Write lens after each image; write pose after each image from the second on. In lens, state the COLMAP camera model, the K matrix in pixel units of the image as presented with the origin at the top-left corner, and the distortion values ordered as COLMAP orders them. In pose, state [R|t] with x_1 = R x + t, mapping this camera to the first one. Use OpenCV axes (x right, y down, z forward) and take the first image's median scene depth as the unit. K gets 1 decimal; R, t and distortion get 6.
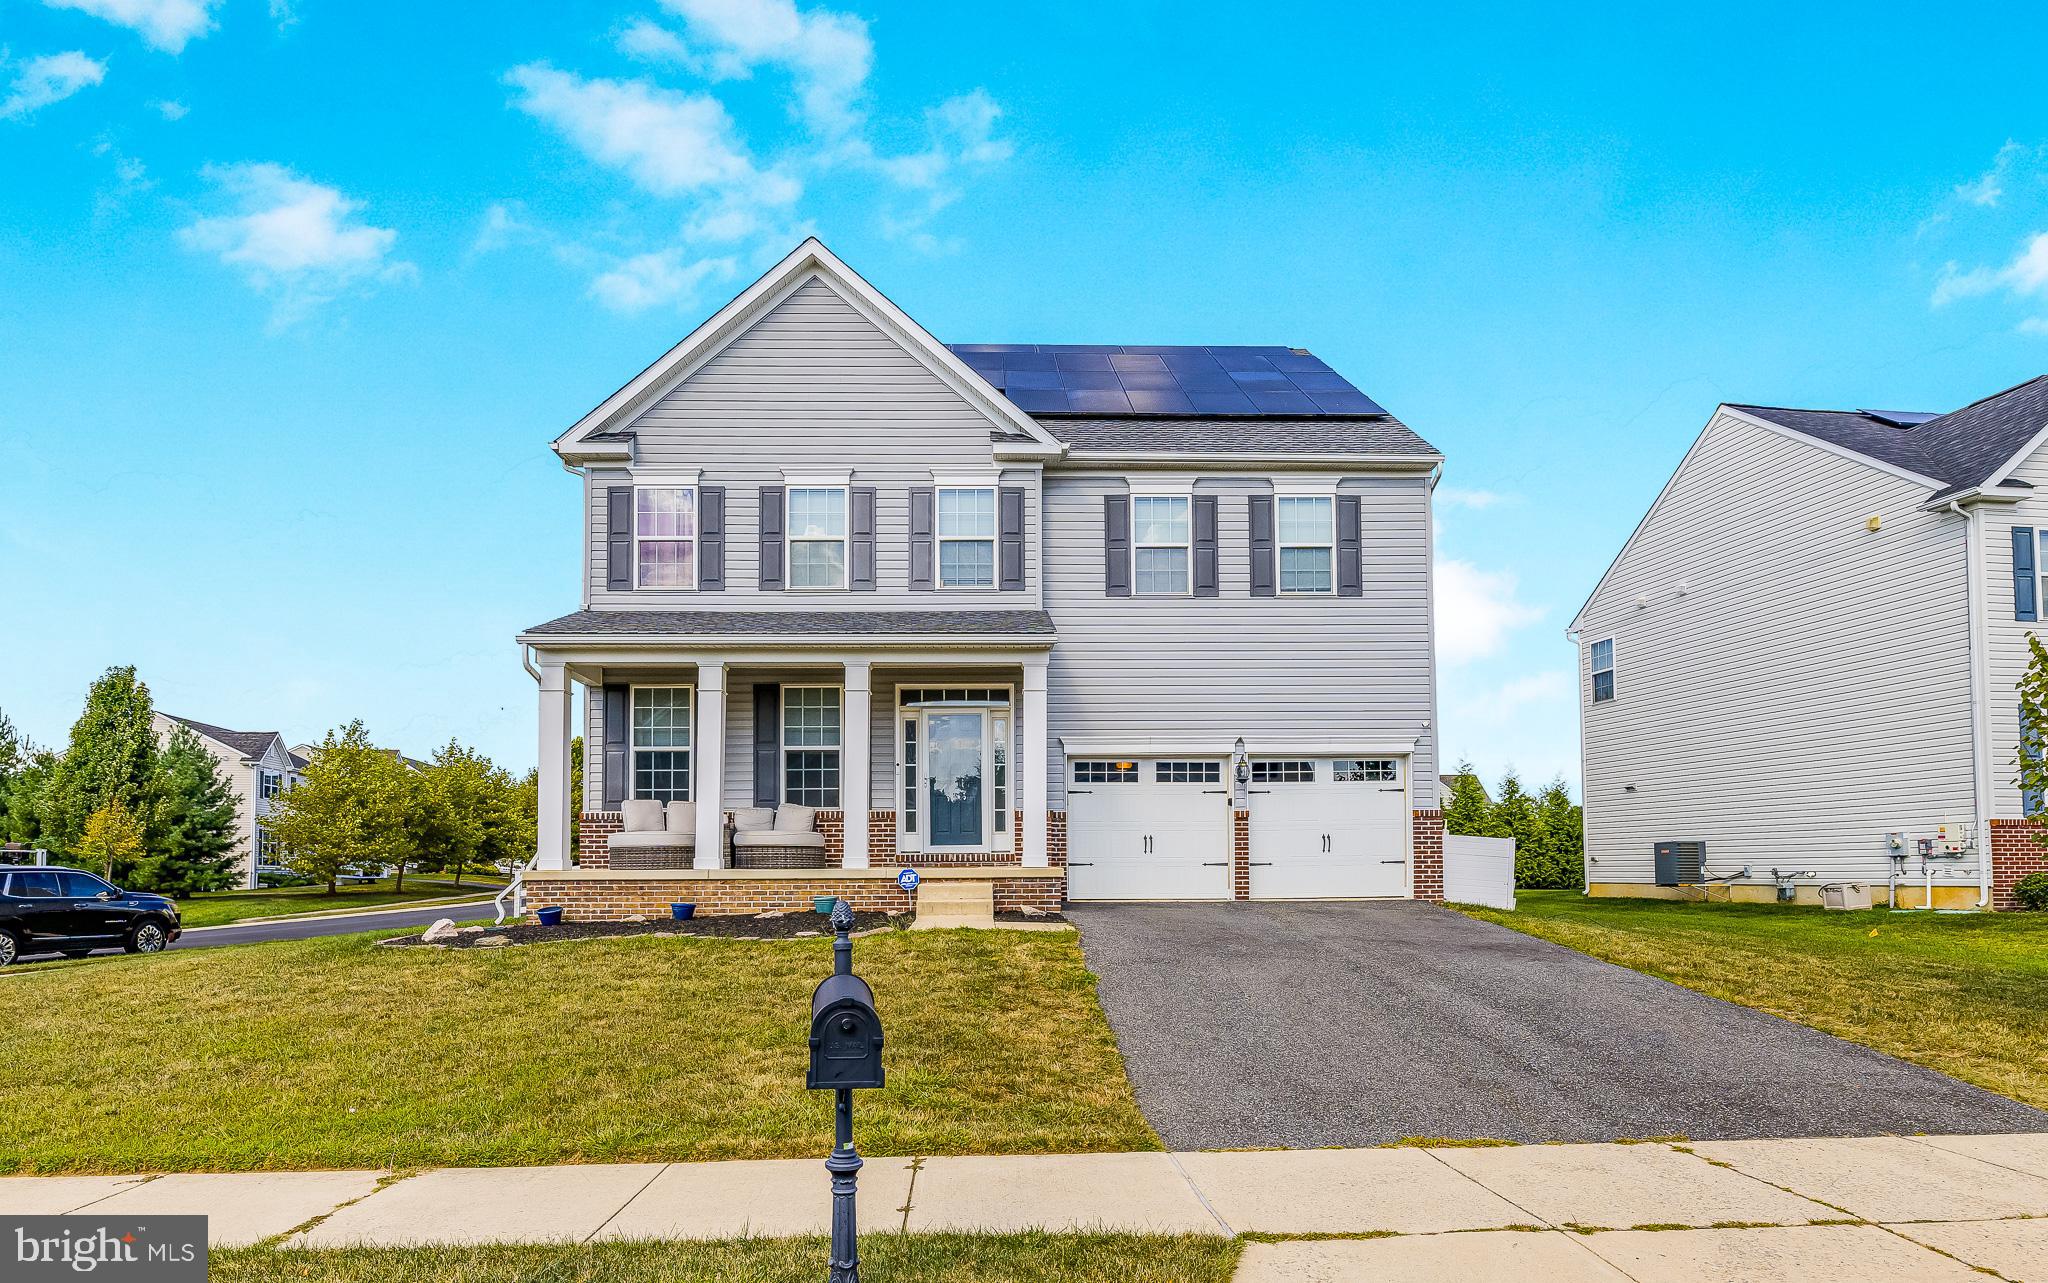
lens RADIAL K [[1186.2, 0, 1015.2], [0, 1186.2, 829.5], [0, 0, 1]] dist [0.004641, -0.002677]
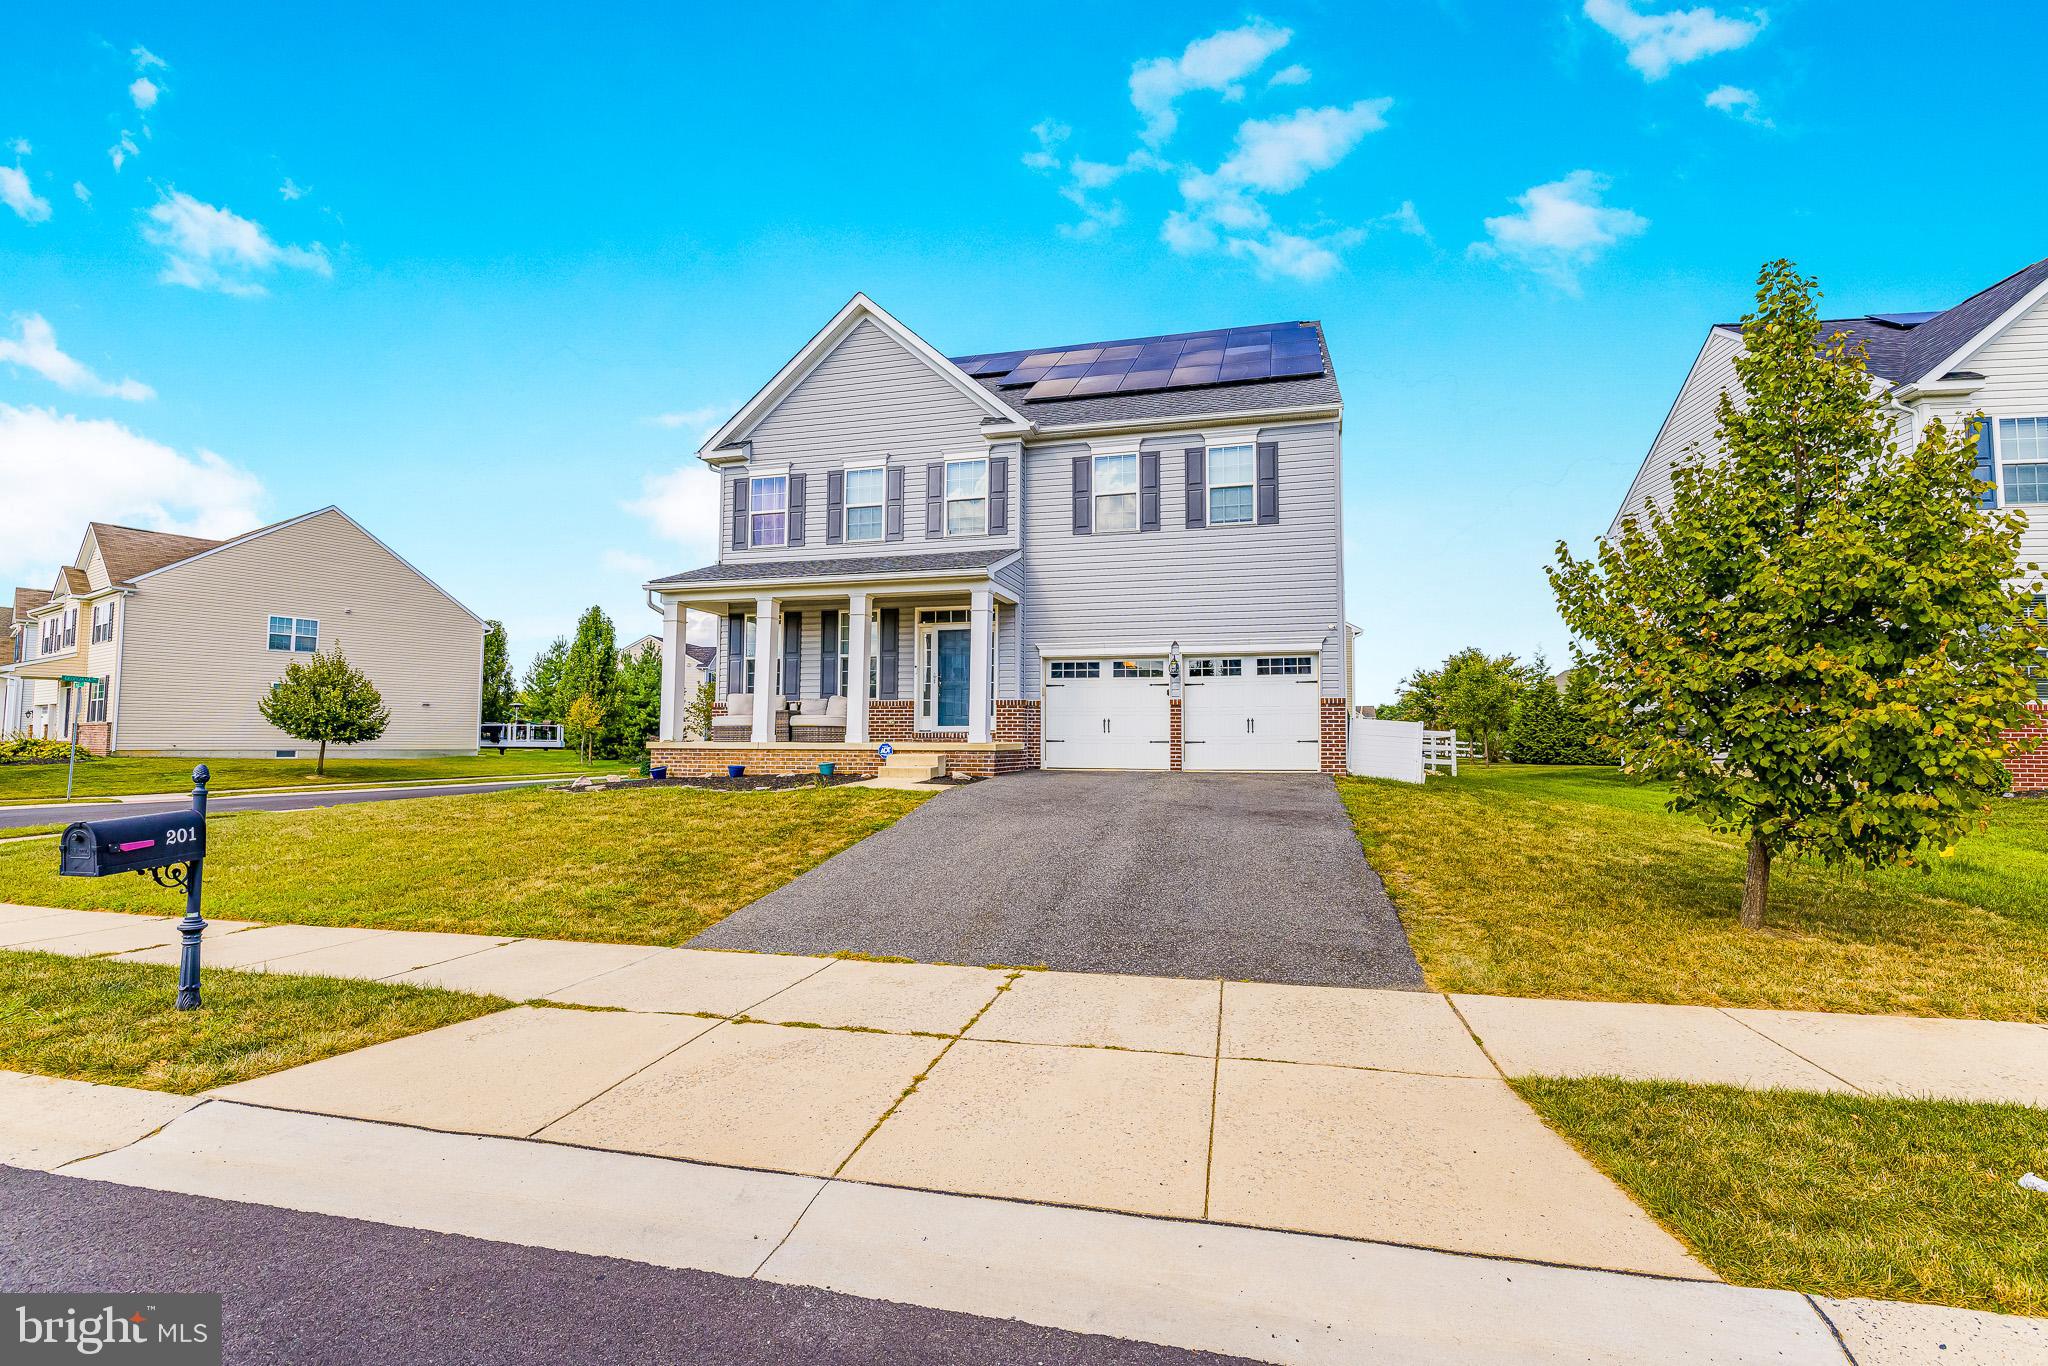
lens RADIAL K [[919.4, 0, 1028.9], [0, 919.4, 693.2], [0, 0, 1]] dist [-0.002285, 0.000179]
pose [[0.959172, -0.005503, -0.282769, 0.315883], [0.000071, 0.999815, -0.019214, -0.003686], [0.282822, 0.018409, 0.958996, 0.023047]]
